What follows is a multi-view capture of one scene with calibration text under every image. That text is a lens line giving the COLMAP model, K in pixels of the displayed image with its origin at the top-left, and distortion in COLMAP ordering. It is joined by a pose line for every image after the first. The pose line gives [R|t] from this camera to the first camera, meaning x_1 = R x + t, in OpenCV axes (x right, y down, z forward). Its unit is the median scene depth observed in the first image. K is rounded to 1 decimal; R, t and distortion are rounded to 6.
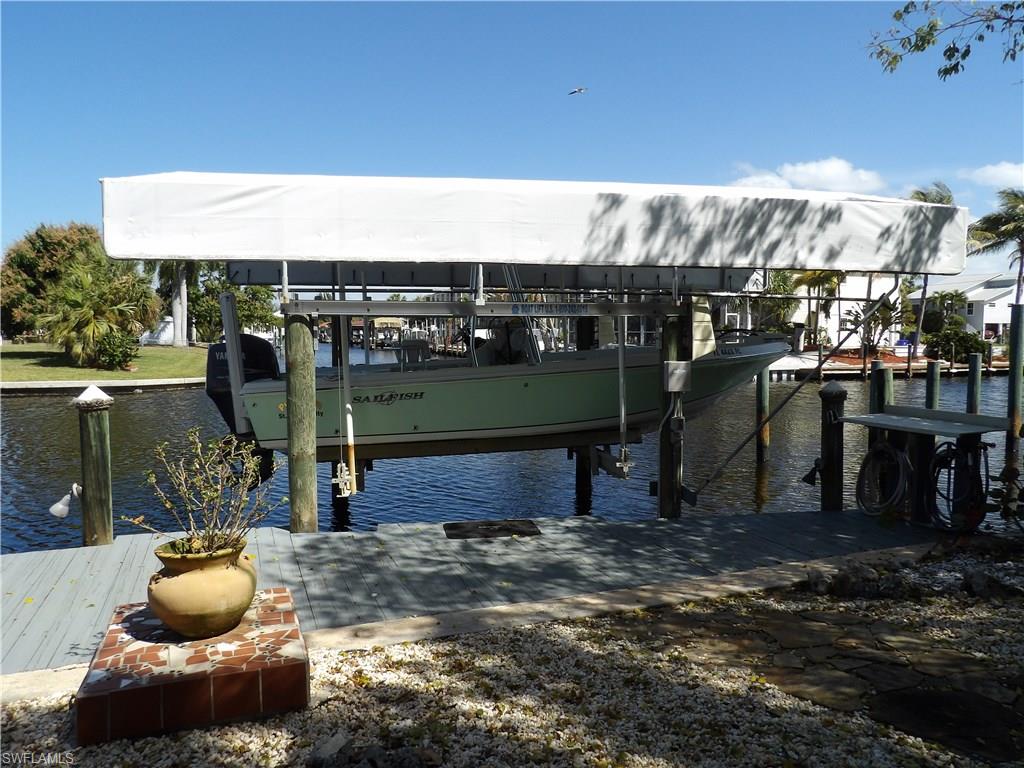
lens RADIAL K [[728.6, 0, 511.8], [0, 728.6, 383.5], [0, 0, 1]] dist [-0.028104, 0.026602]
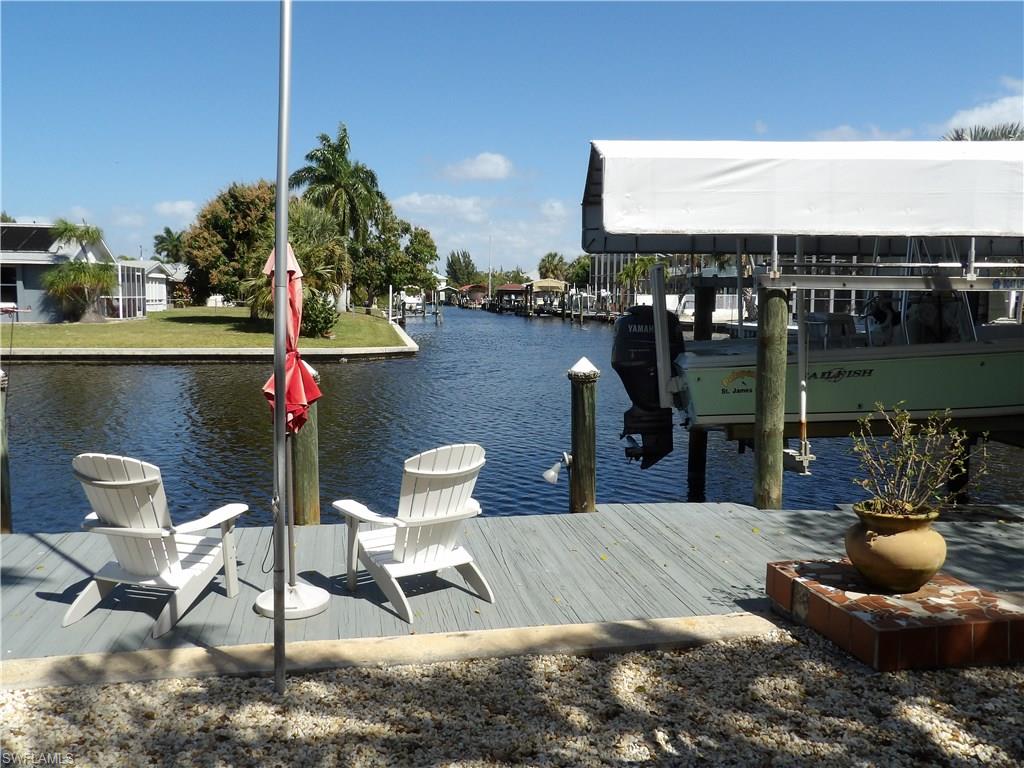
lens RADIAL K [[849.5, 0, 512.4], [0, 849.5, 381.6], [0, 0, 1]] dist [-0.037663, 0.032929]
pose [[0.986239, 0.022031, -0.163853, -0.453794], [-0.017139, 0.999366, 0.031210, 0.001165], [0.164436, -0.027972, 0.985991, -0.195628]]
